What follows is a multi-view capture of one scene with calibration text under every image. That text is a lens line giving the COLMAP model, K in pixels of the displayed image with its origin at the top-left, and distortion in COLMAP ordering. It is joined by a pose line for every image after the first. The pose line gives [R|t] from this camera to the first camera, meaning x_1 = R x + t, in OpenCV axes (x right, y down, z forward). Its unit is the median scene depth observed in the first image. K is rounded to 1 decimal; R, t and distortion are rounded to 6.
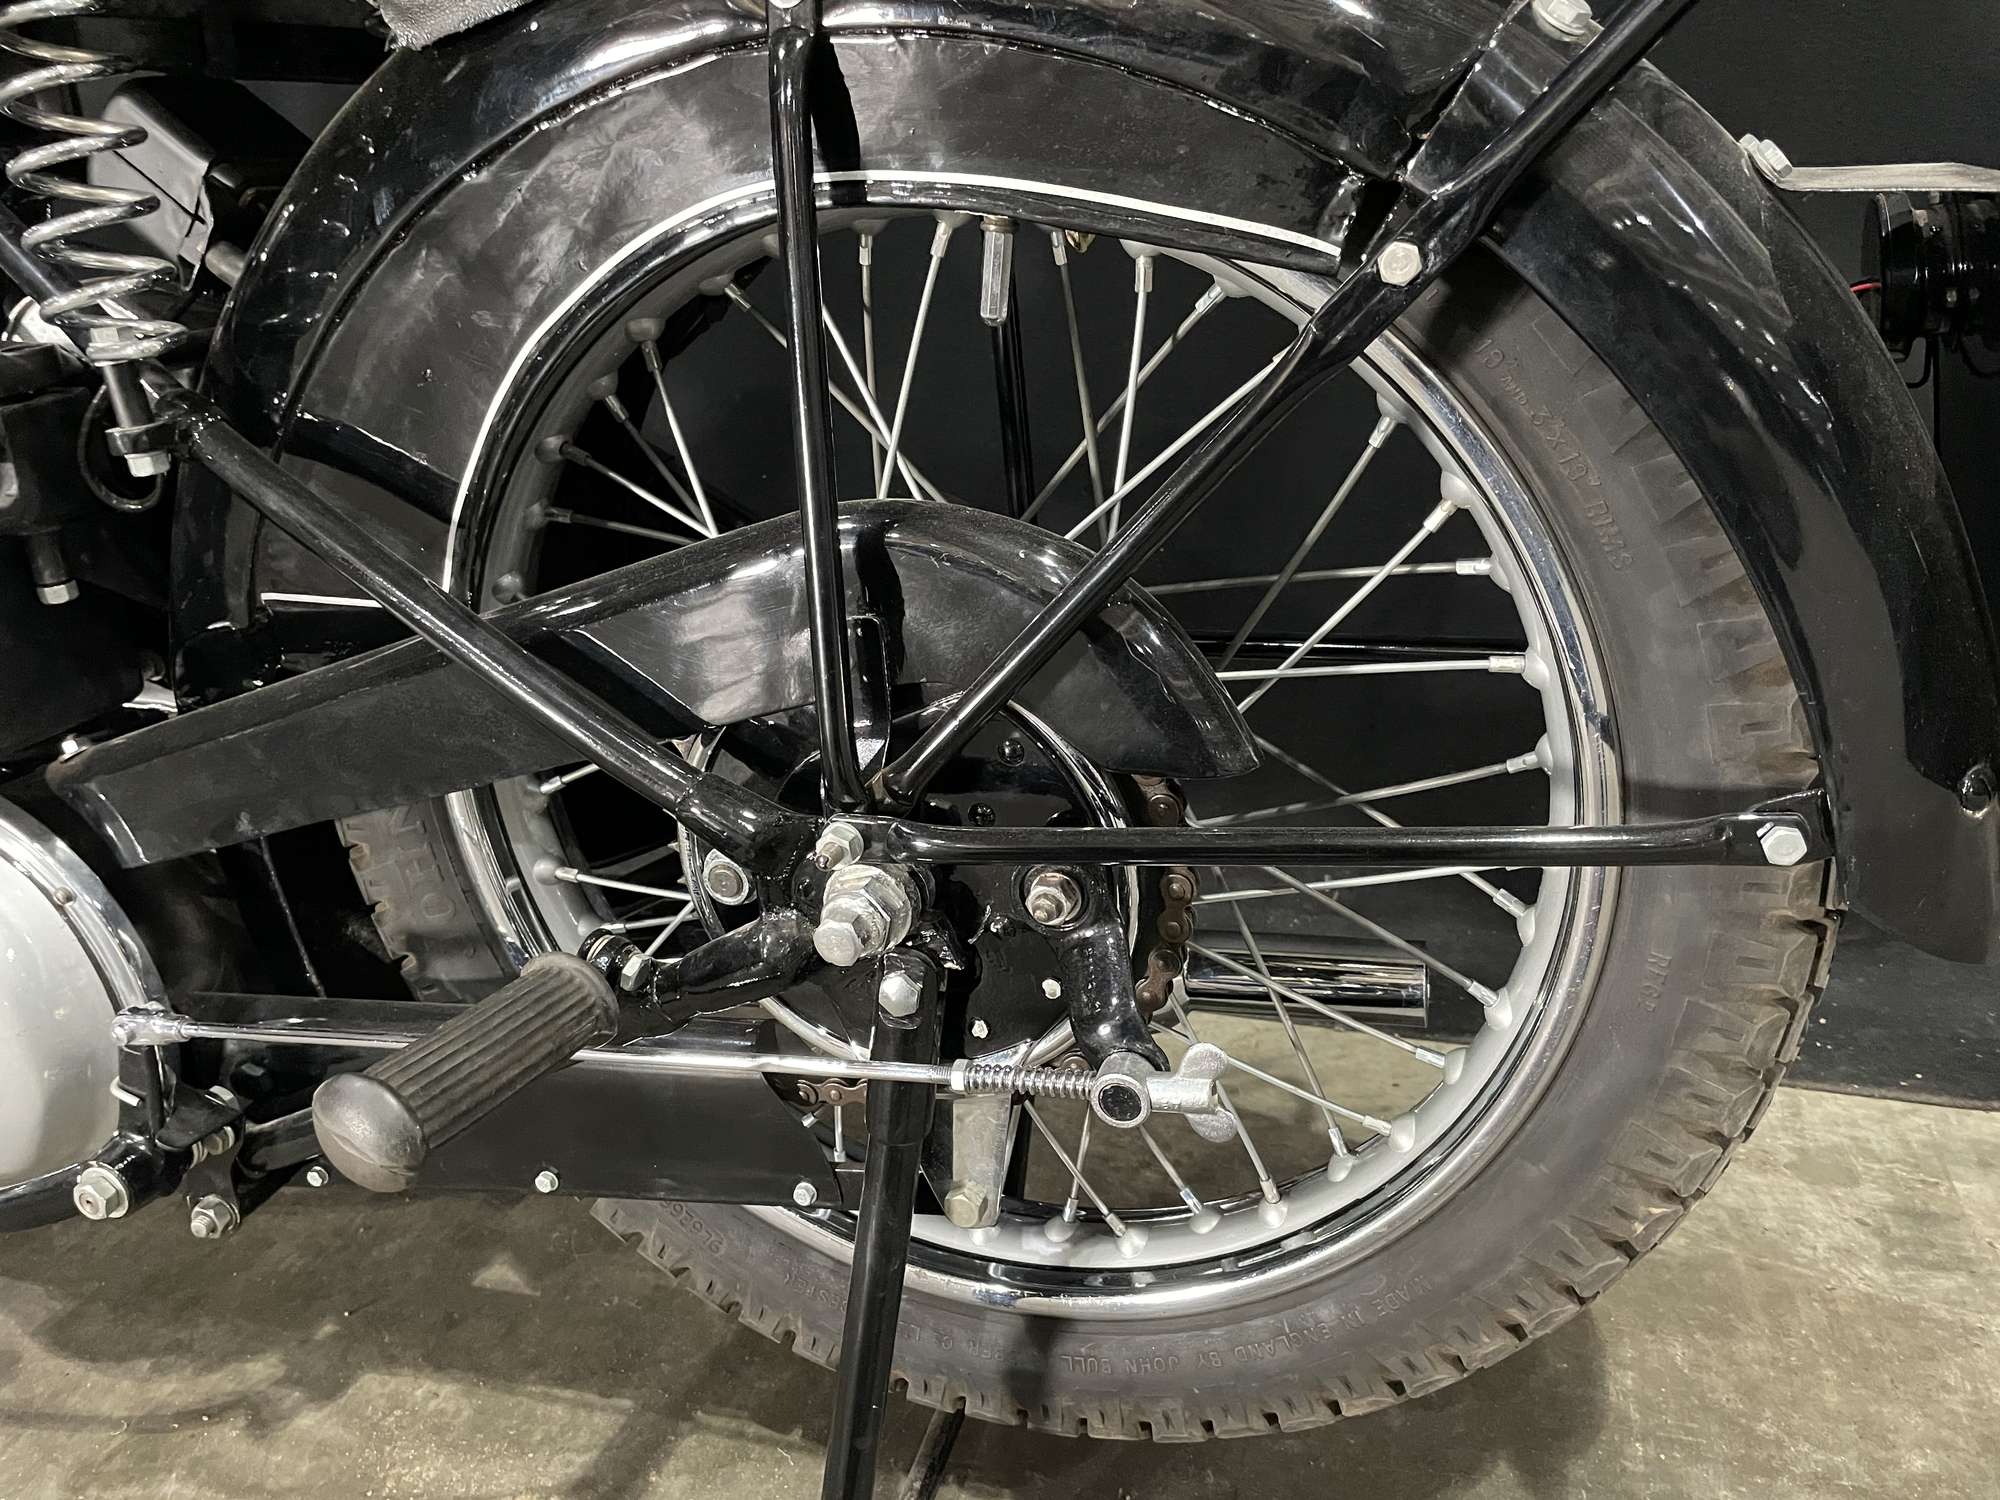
lens RADIAL K [[1518.9, 0, 999.8], [0, 1518.9, 746.1], [0, 0, 1]] dist [0.037229, -0.015960]
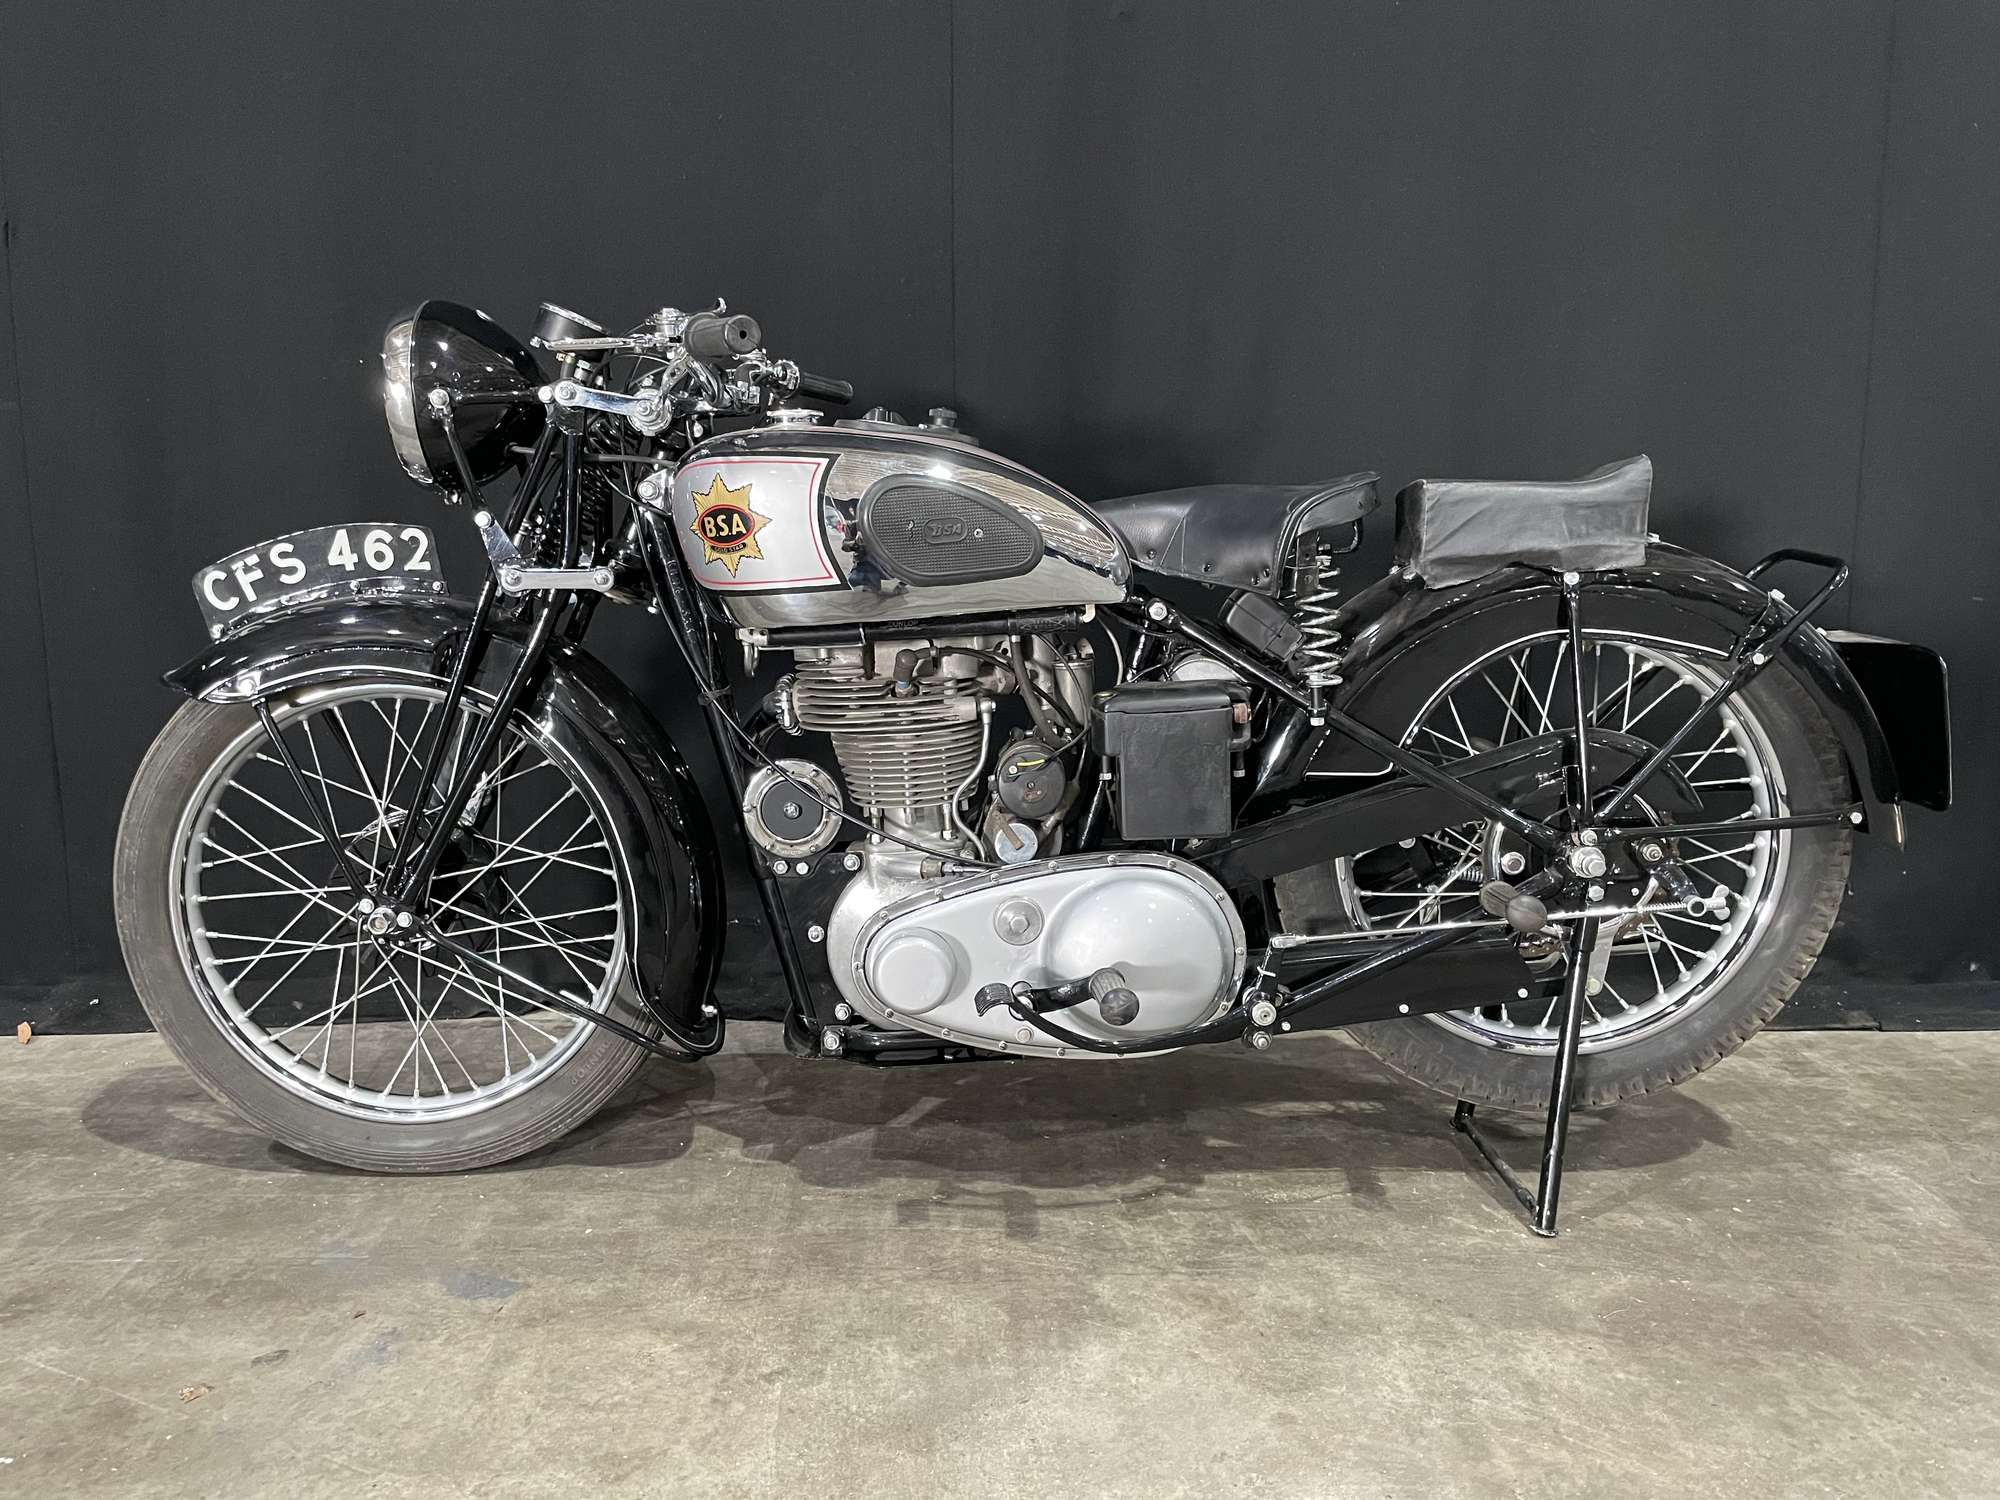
lens RADIAL K [[1518.9, 0, 1001.3], [0, 1518.9, 763.3], [0, 0, 1]] dist [0.037229, -0.015960]
pose [[0.951678, -0.005722, 0.307045, -1.987500], [0.074210, 0.974480, -0.211851, 0.443031], [-0.297997, 0.224400, 0.927816, -1.399704]]
